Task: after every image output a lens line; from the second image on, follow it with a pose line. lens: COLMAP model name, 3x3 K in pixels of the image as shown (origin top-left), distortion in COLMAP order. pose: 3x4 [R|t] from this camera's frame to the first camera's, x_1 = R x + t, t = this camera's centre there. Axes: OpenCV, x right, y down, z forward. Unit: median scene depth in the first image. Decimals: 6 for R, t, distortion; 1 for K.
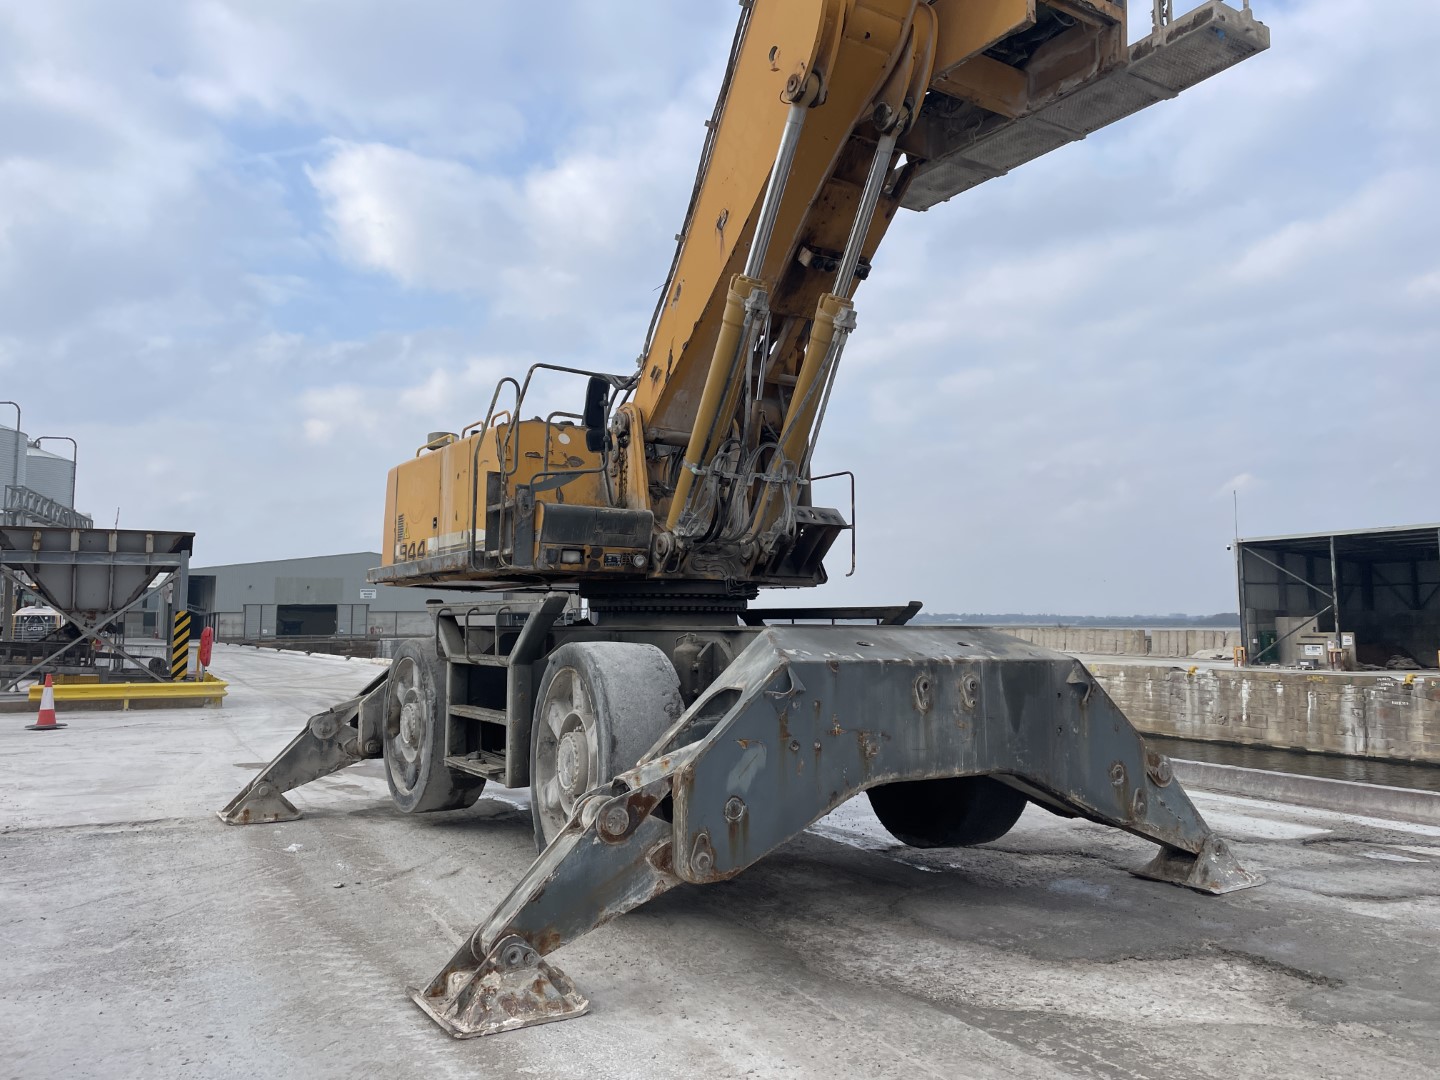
lens RADIAL K [[1081.8, 0, 725.1], [0, 1081.8, 542.2], [0, 0, 1]] dist [0.094732, -0.120651]
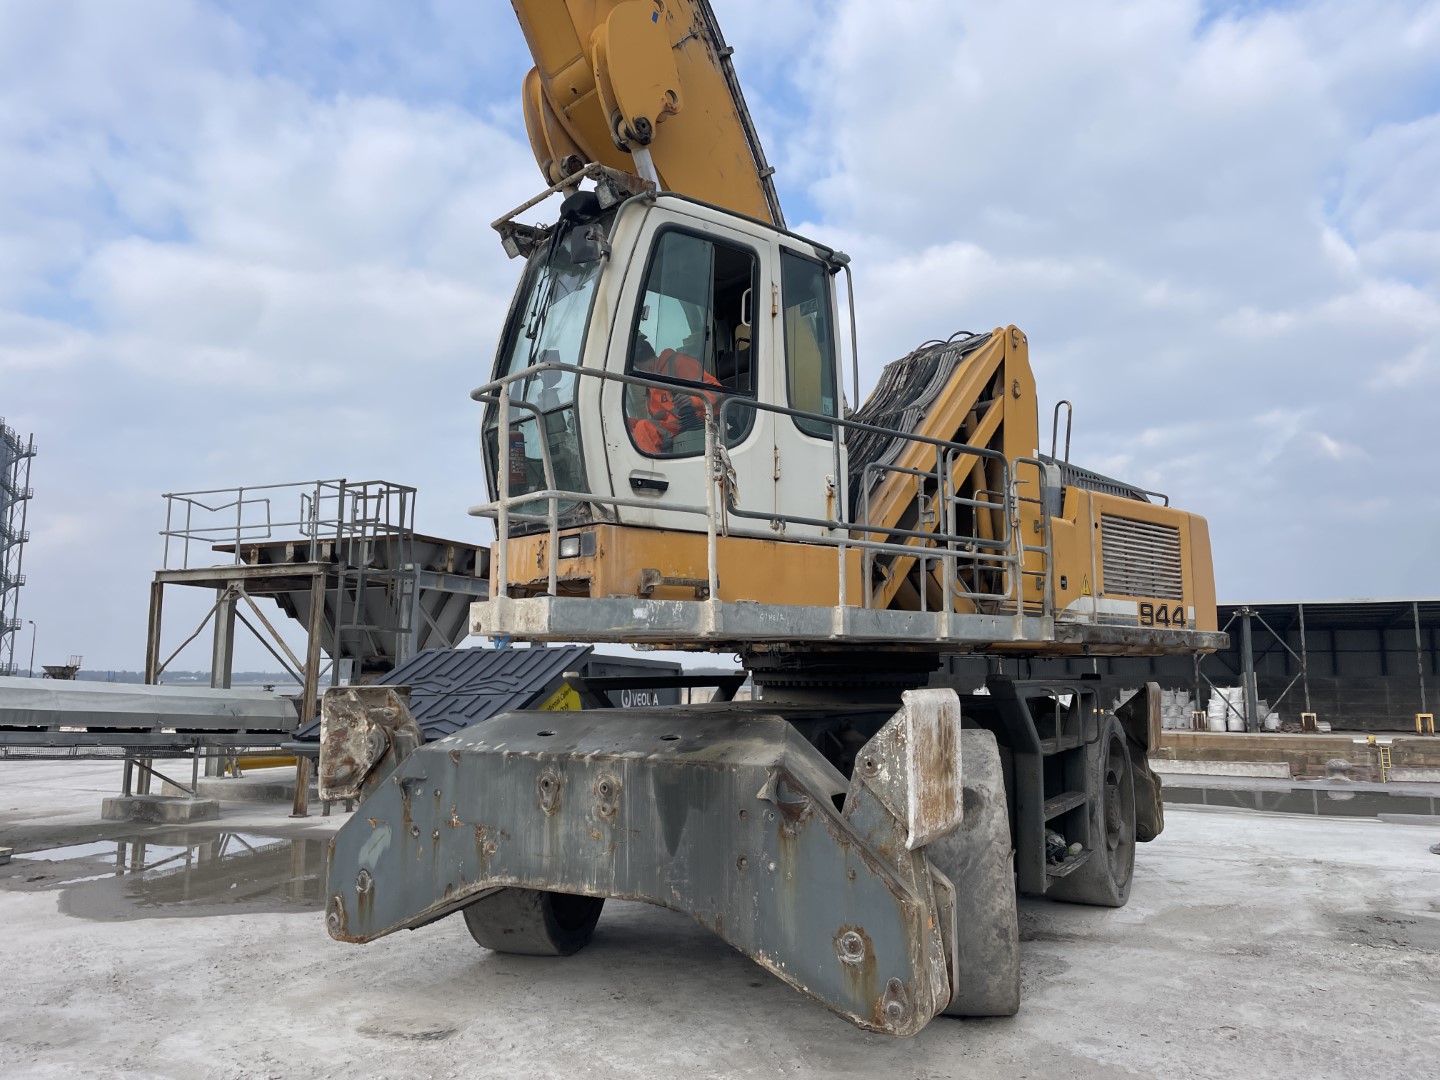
lens RADIAL K [[1081.8, 0, 725.1], [0, 1081.8, 542.2], [0, 0, 1]] dist [0.094732, -0.120651]
pose [[0.471449, -0.111934, -0.874761, 0.849885], [0.069622, 0.993541, -0.089610, 0.020113], [0.879141, -0.018656, 0.476197, 0.566043]]
